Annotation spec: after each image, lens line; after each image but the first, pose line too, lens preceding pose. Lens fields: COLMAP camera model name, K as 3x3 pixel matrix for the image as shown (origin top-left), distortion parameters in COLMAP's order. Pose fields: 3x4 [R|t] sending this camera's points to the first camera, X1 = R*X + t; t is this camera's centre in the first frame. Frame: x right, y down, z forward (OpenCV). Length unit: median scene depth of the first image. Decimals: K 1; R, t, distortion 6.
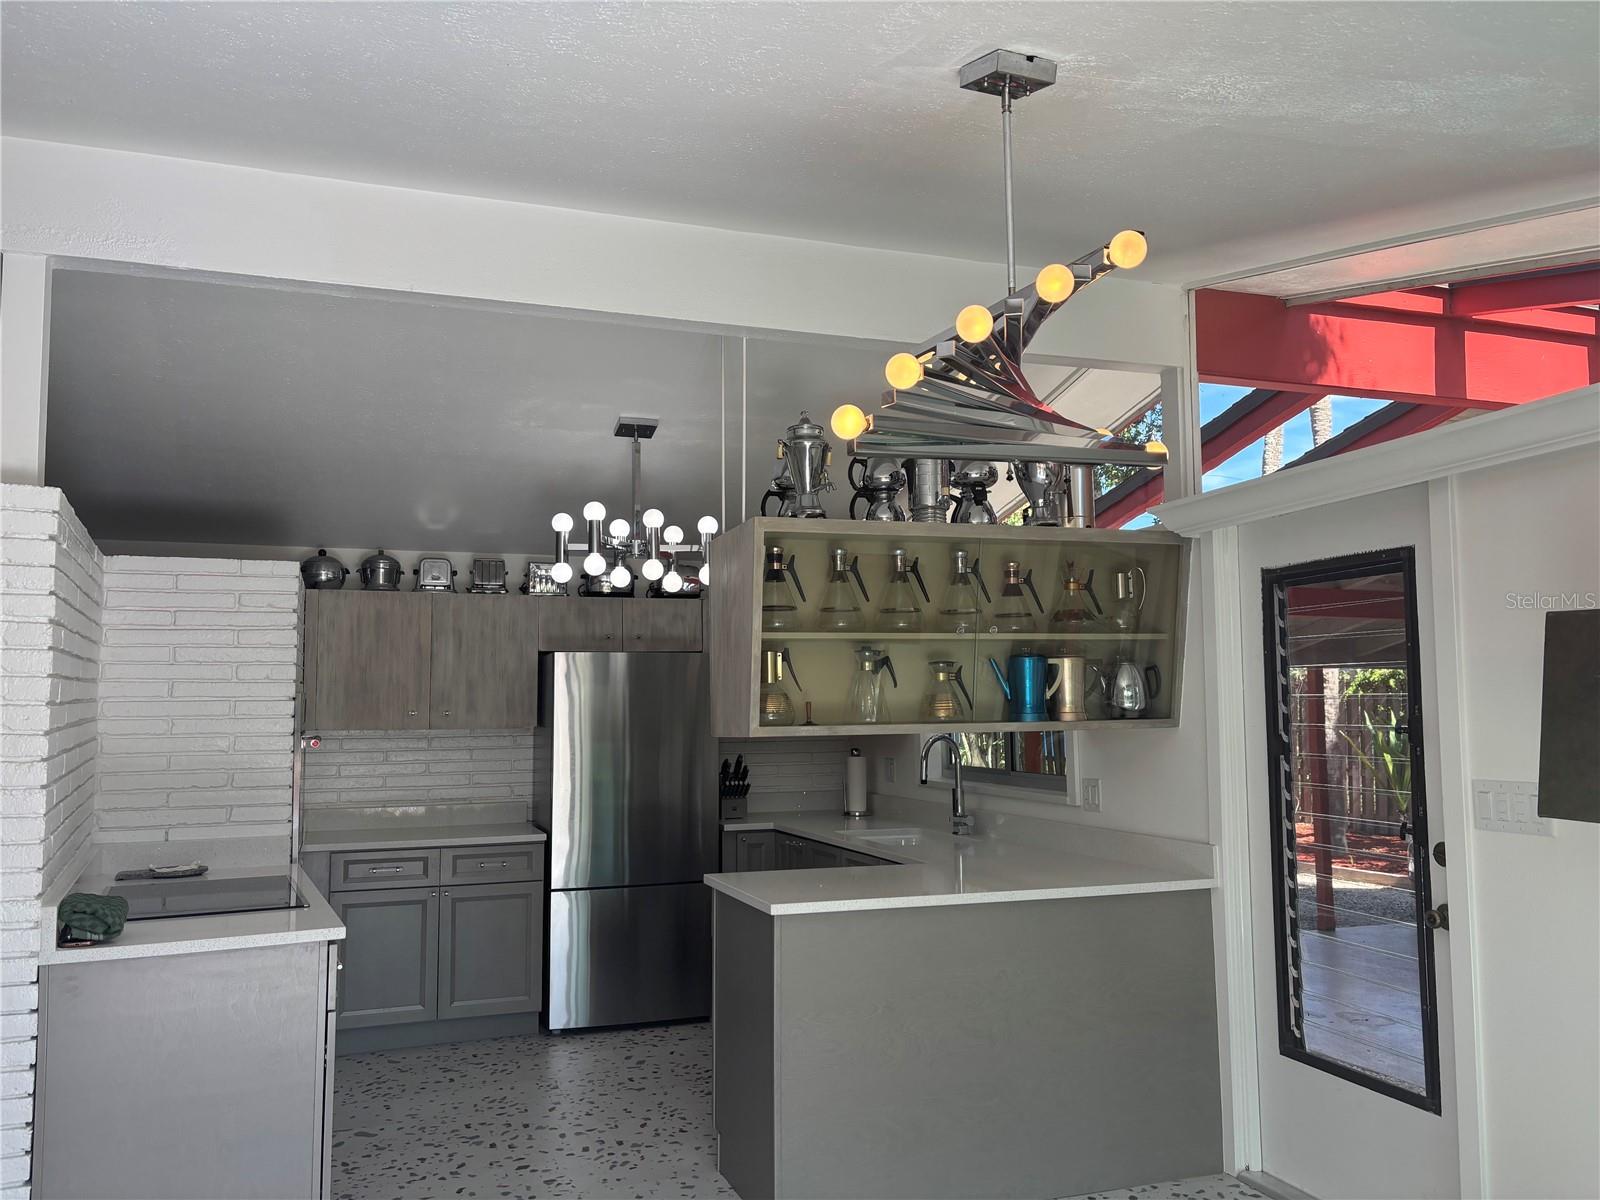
lens RADIAL K [[1215.5, 0, 807.9], [0, 1215.5, 606.2], [0, 0, 1]] dist [0.089021, -0.070563]
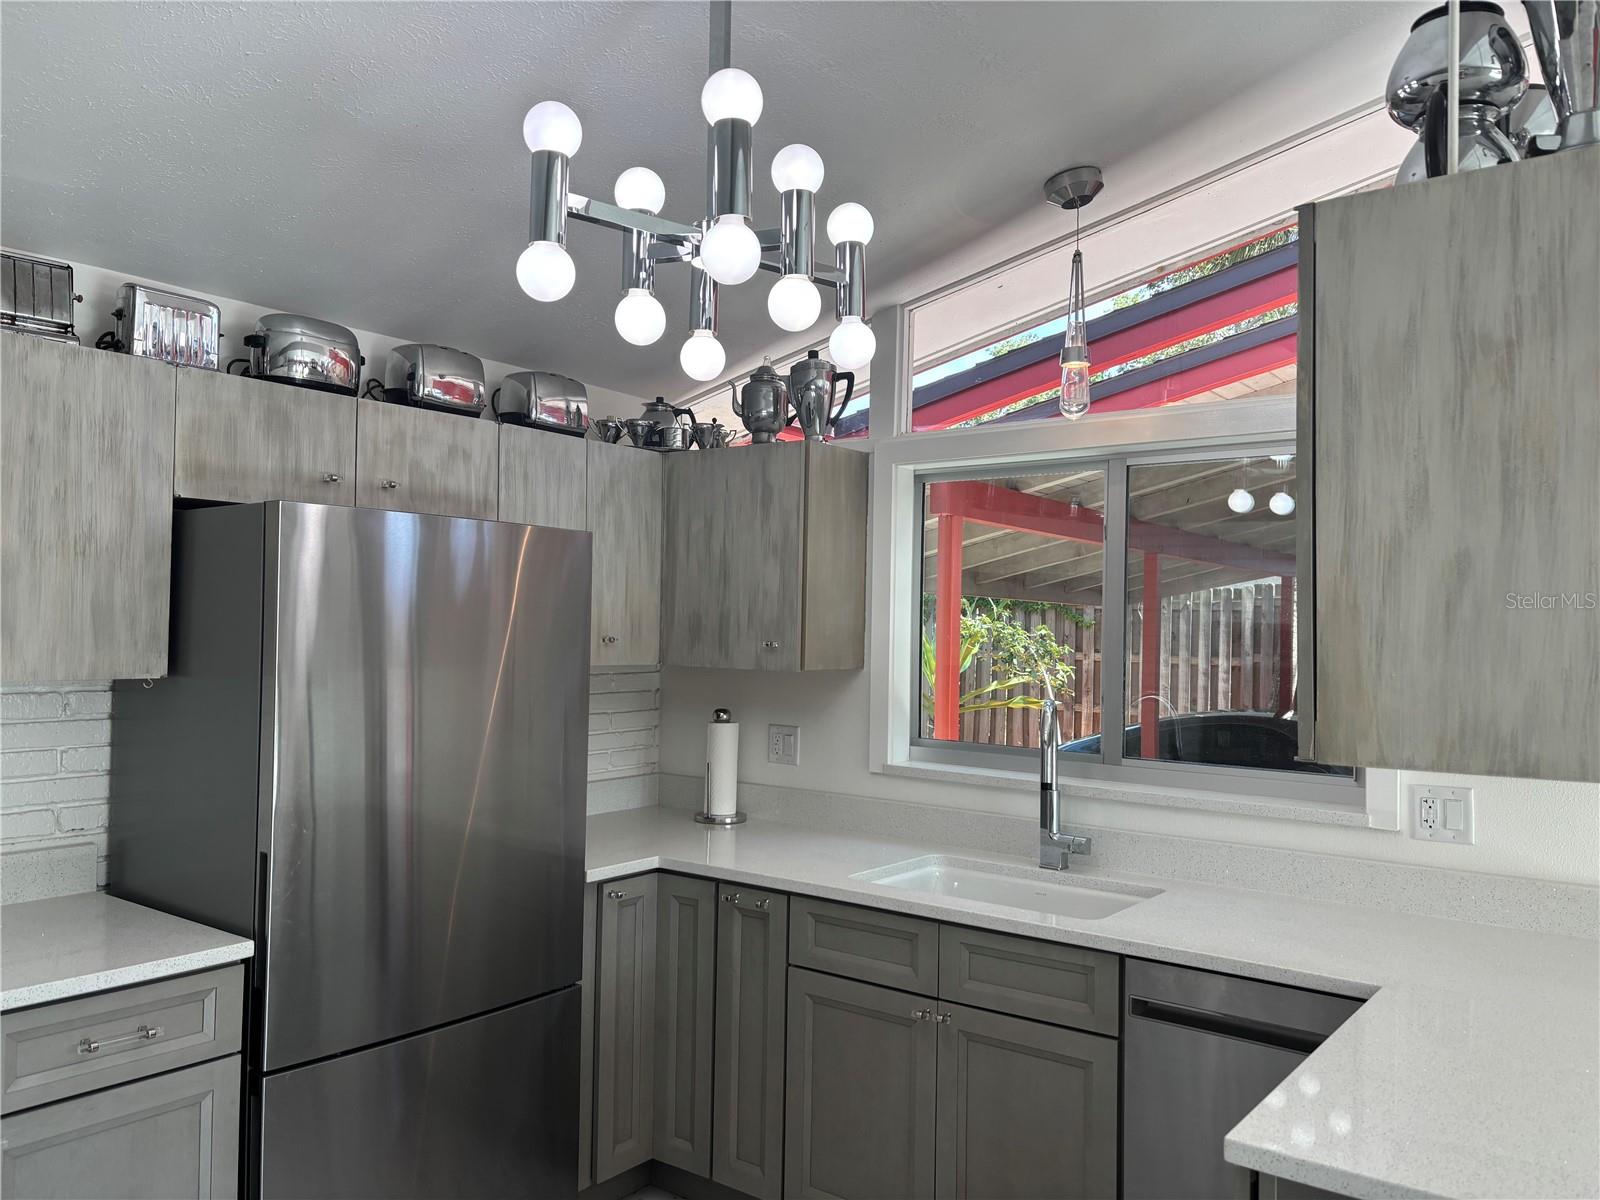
lens RADIAL K [[1215.5, 0, 796.5], [0, 1215.5, 599.9], [0, 0, 1]] dist [0.089021, -0.070563]
pose [[0.846225, 0.033472, 0.531773, -0.380667], [-0.067750, 0.996683, 0.045078, 0.055307], [-0.528501, -0.074174, 0.845686, 0.757101]]
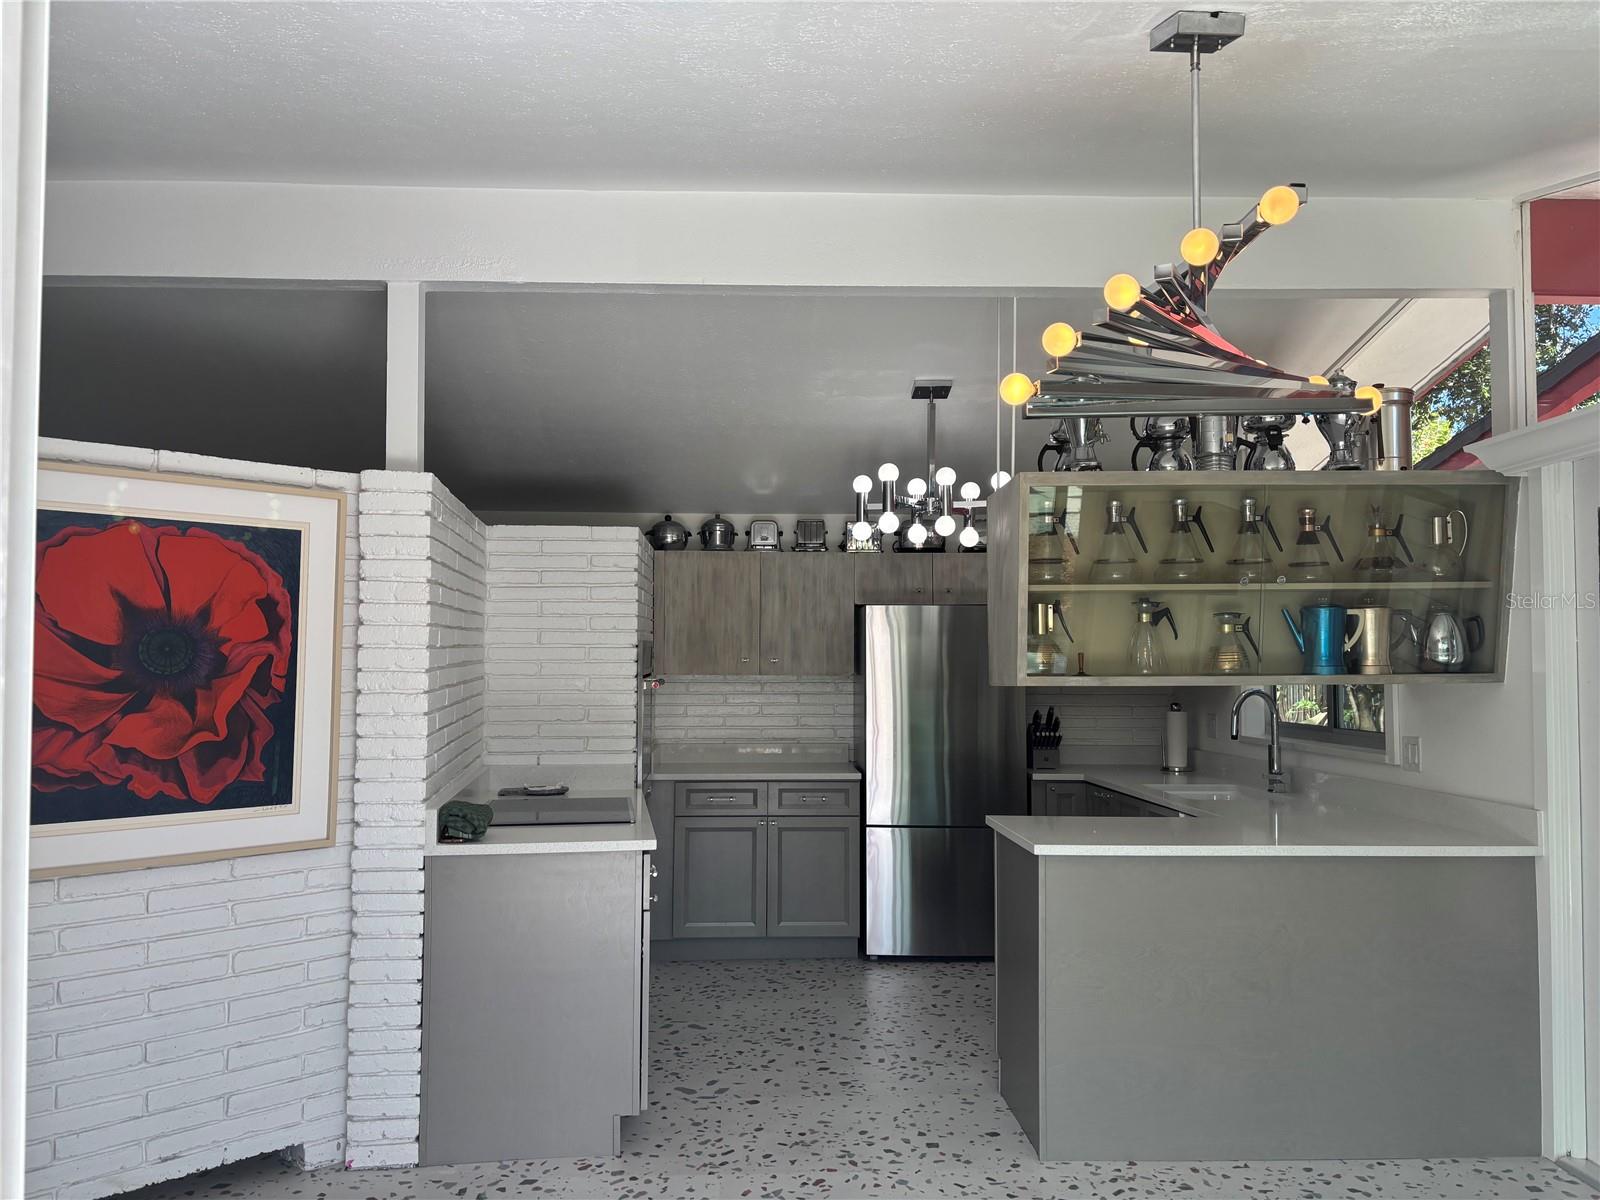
lens RADIAL K [[1215.5, 0, 813.8], [0, 1215.5, 598.7], [0, 0, 1]] dist [0.089021, -0.070563]
pose [[0.958070, -0.006525, -0.286461, 0.070990], [0.015595, 0.999446, 0.029394, 0.000032], [0.286110, -0.032629, 0.957641, -0.038852]]
